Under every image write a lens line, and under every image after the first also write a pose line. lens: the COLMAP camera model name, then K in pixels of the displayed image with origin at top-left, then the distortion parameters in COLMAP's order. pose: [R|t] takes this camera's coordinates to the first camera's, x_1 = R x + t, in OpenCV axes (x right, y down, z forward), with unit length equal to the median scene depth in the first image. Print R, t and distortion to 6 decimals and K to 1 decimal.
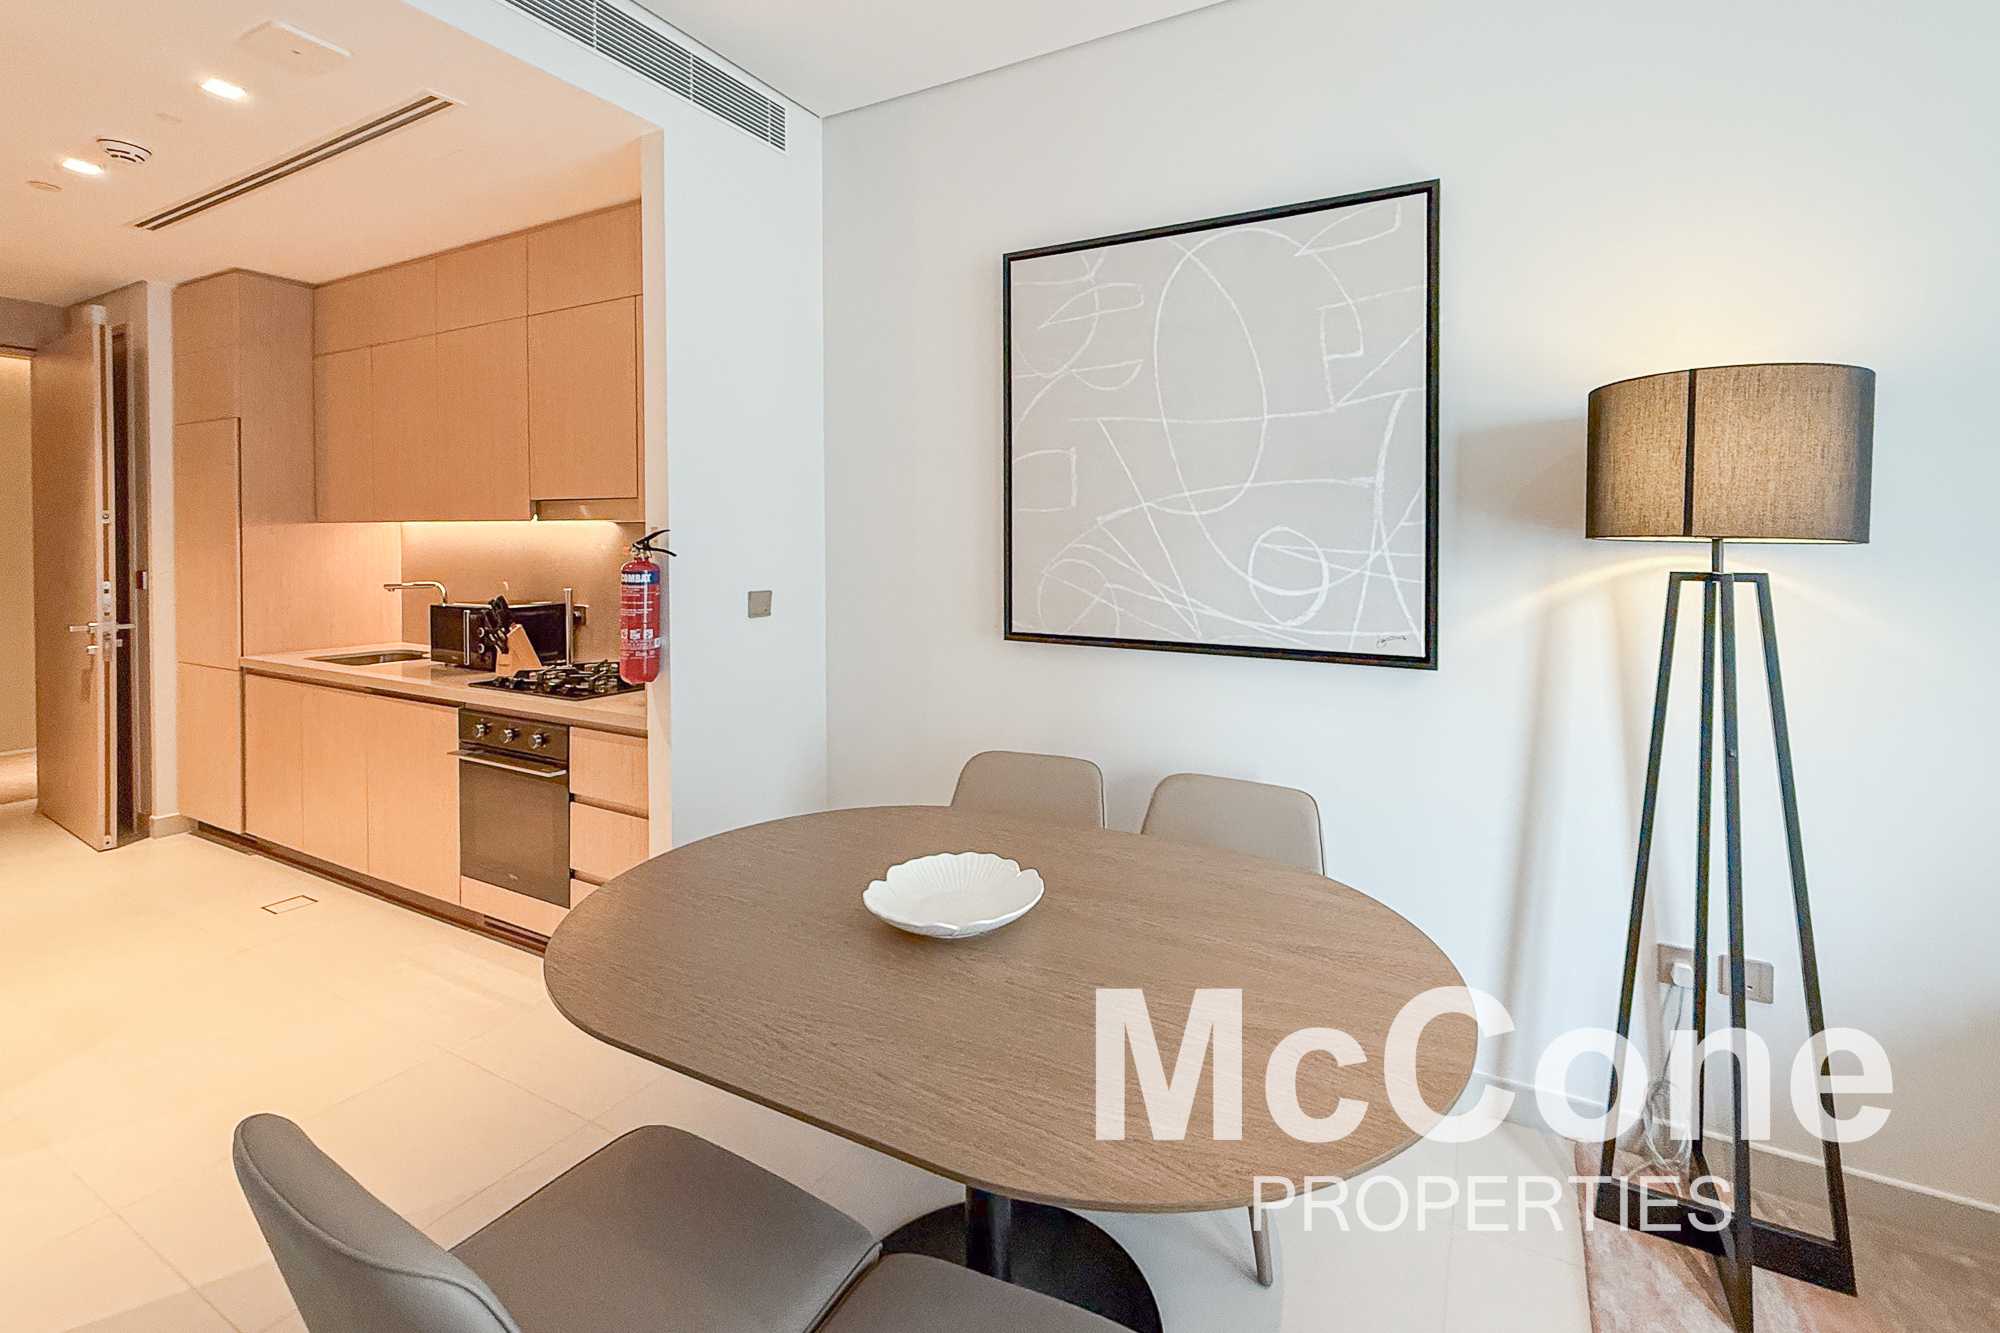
lens RADIAL K [[864.4, 0, 1097.0], [0, 864.4, 556.5], [0, 0, 1]] dist [0.009616, -0.001217]
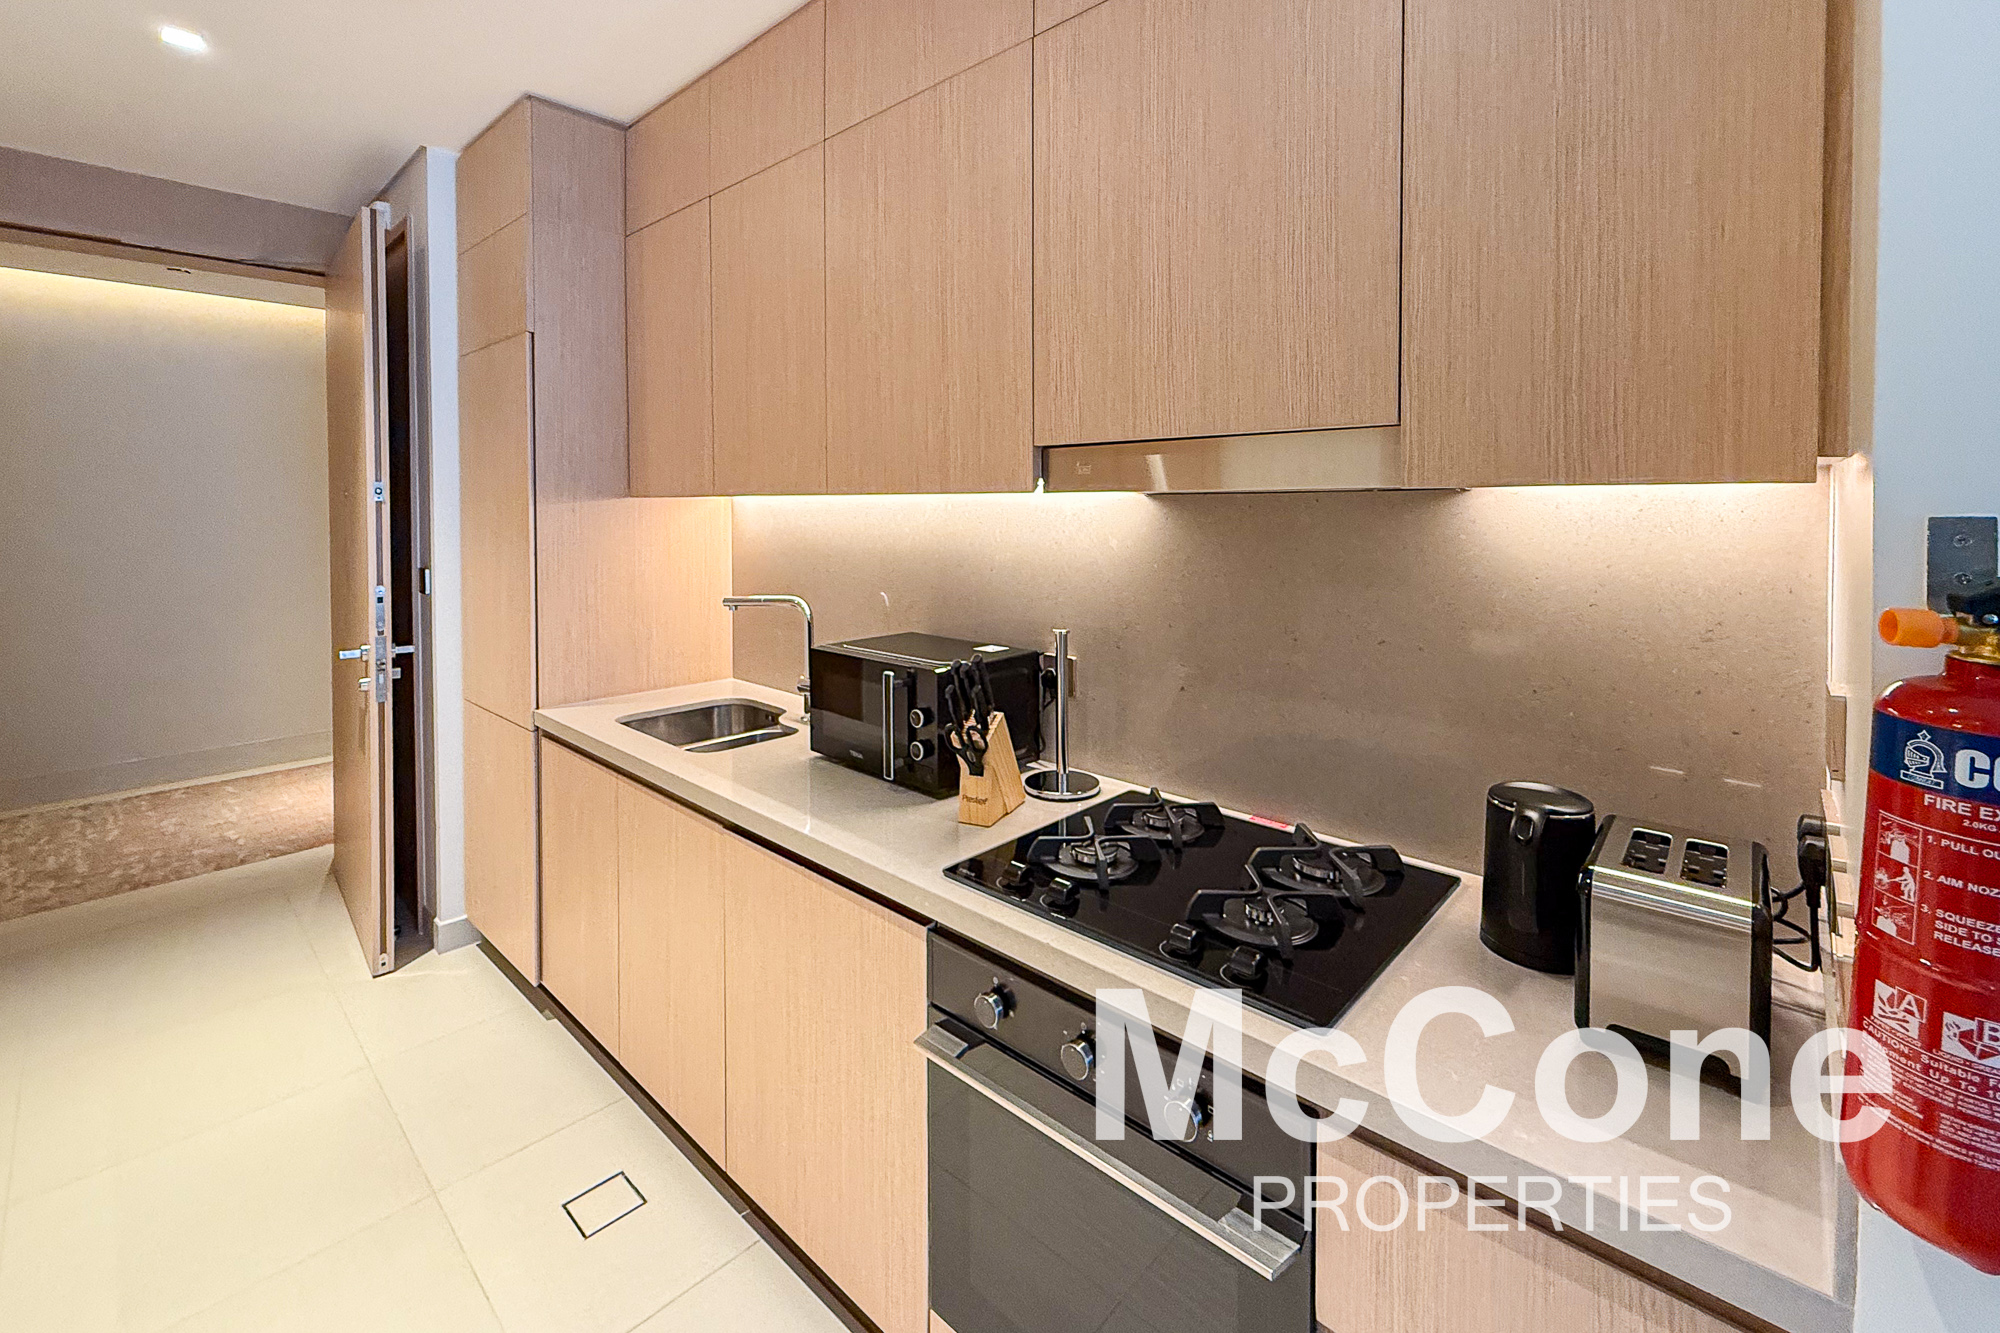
lens RADIAL K [[846.0, 0, 988.4], [0, 846.0, 527.8], [0, 0, 1]] dist [0.004436, 0.000528]
pose [[0.956367, 0.003898, -0.292142, -0.480687], [-0.002013, 0.999975, 0.006752, -0.021966], [0.292161, -0.005869, 0.956351, 0.500293]]
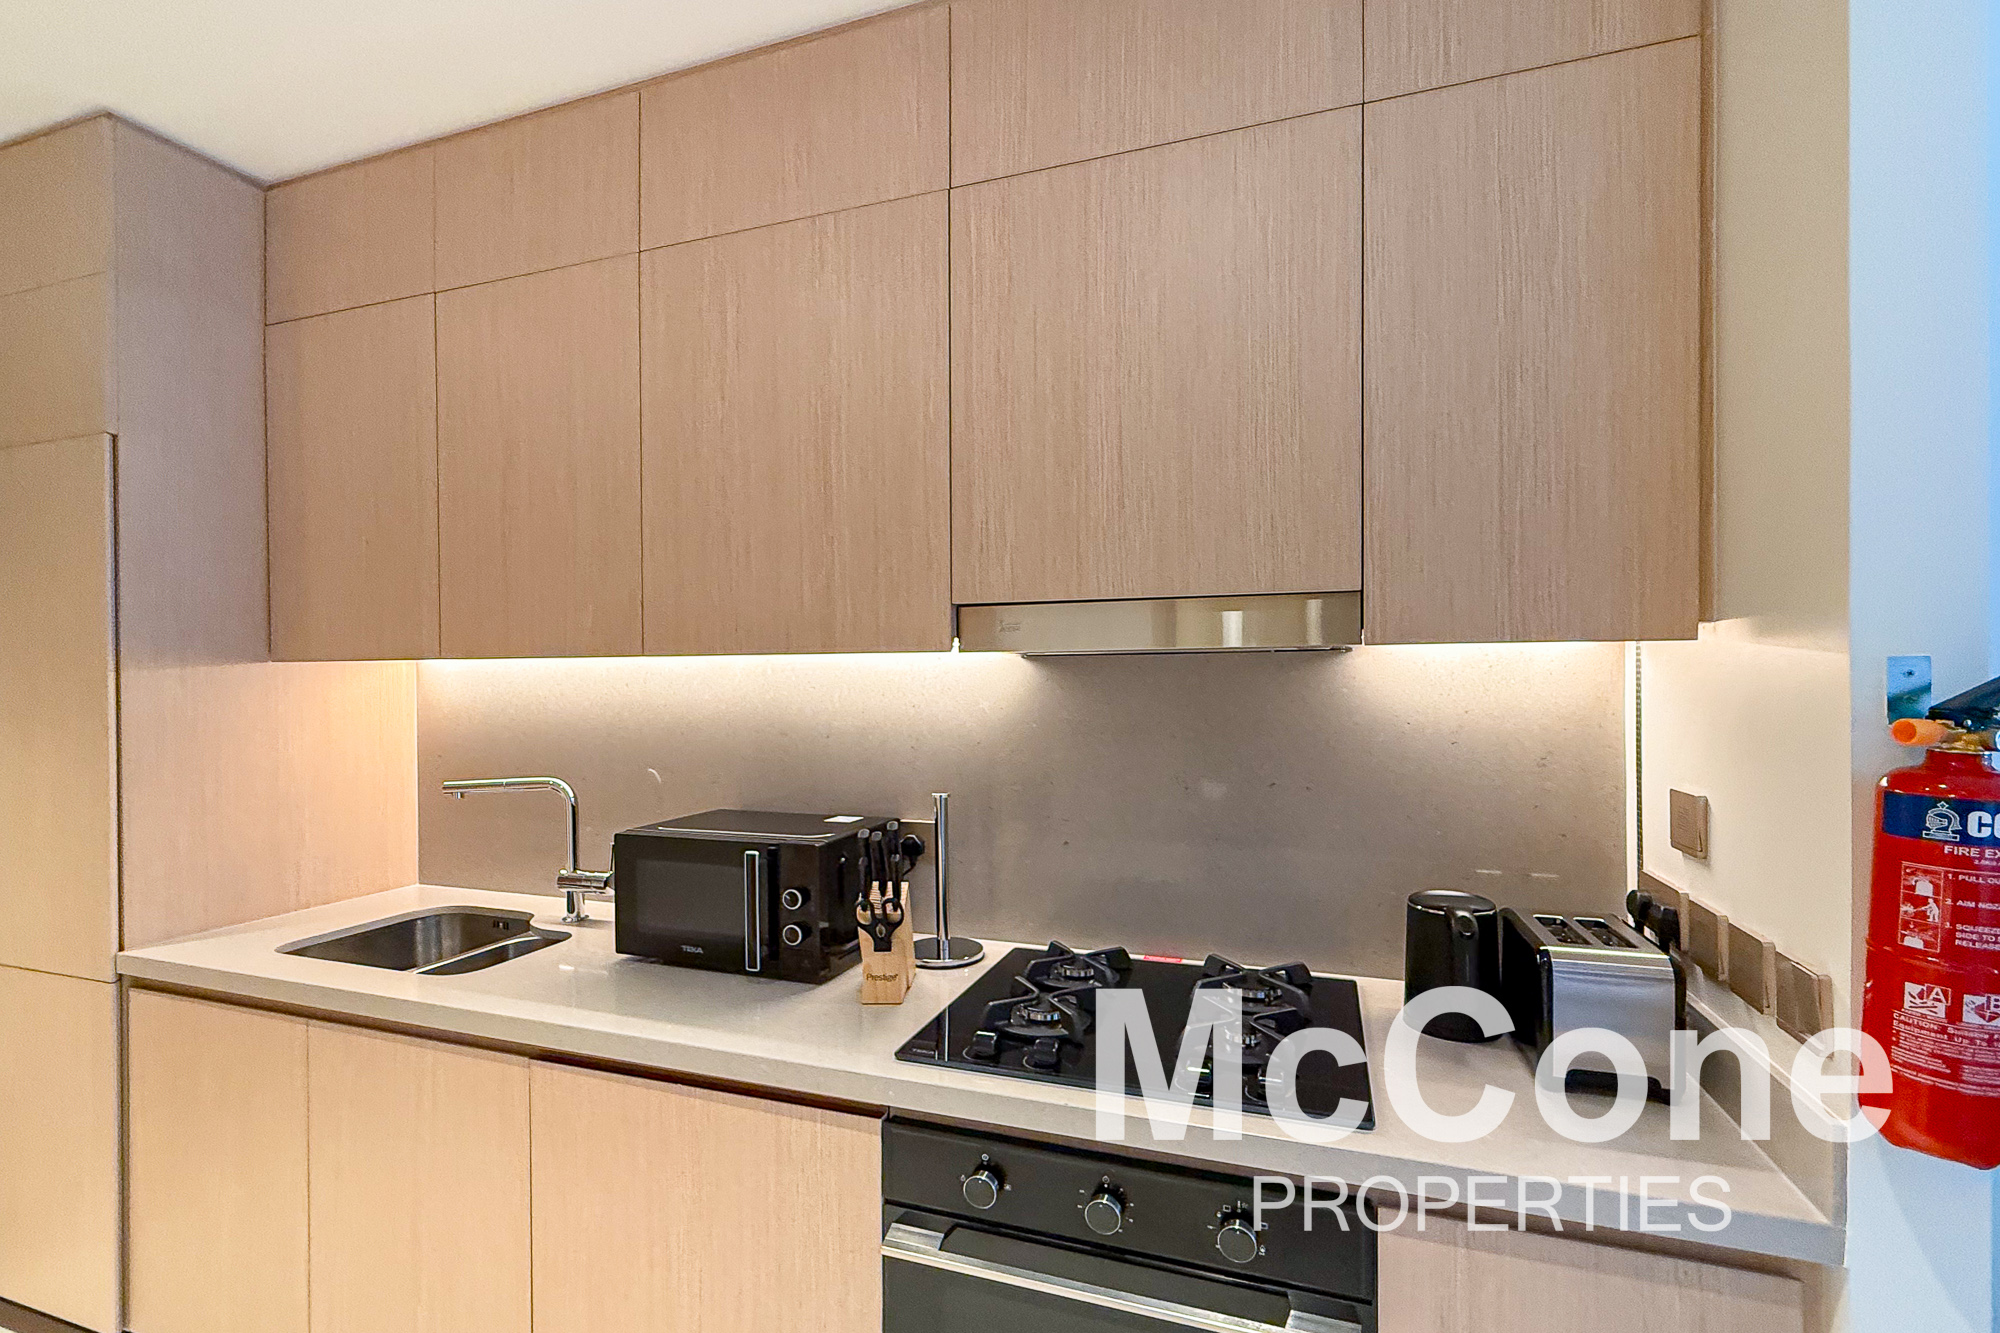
lens RADIAL K [[846.0, 0, 998.6], [0, 846.0, 682.8], [0, 0, 1]] dist [0.004436, 0.000528]
pose [[0.995536, -0.006291, 0.094175, -0.552655], [0.007431, 0.999903, -0.011766, -0.018562], [-0.094092, 0.012413, 0.995486, 0.499288]]
